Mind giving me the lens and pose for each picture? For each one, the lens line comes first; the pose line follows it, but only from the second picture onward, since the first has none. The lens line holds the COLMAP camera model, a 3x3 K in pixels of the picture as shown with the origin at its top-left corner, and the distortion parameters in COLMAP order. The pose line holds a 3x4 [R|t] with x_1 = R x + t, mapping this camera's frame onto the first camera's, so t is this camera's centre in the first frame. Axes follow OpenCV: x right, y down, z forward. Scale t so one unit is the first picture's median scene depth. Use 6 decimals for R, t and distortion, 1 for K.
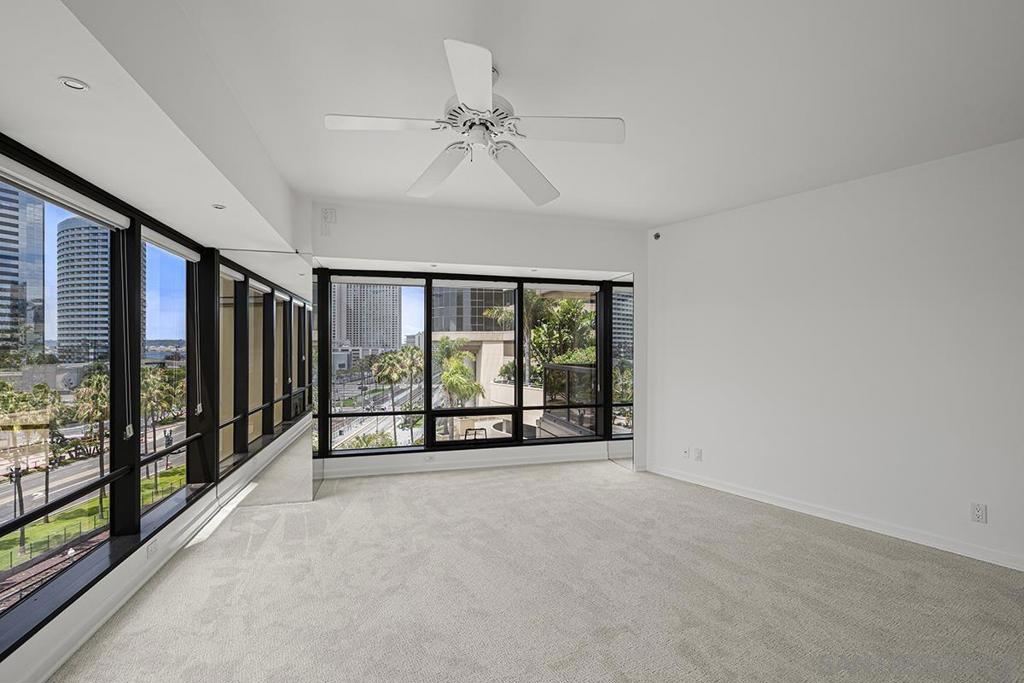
lens RADIAL K [[459.1, 0, 511.8], [0, 459.1, 347.0], [0, 0, 1]] dist [-0.000938, 0.000176]
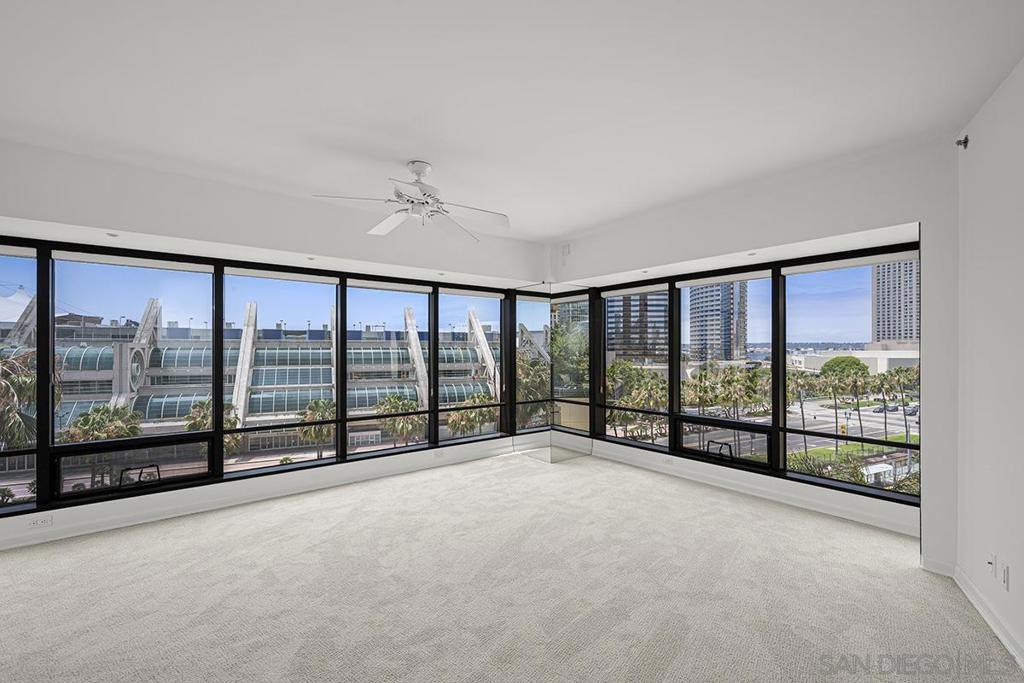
lens RADIAL K [[437.1, 0, 512.3], [0, 437.1, 347.1], [0, 0, 1]] dist [-0.001384, -0.000026]
pose [[0.379243, -0.004483, -0.925286, 0.733455], [0.000564, 0.999989, -0.004614, -0.003315], [0.925297, 0.001228, 0.379241, 0.407074]]
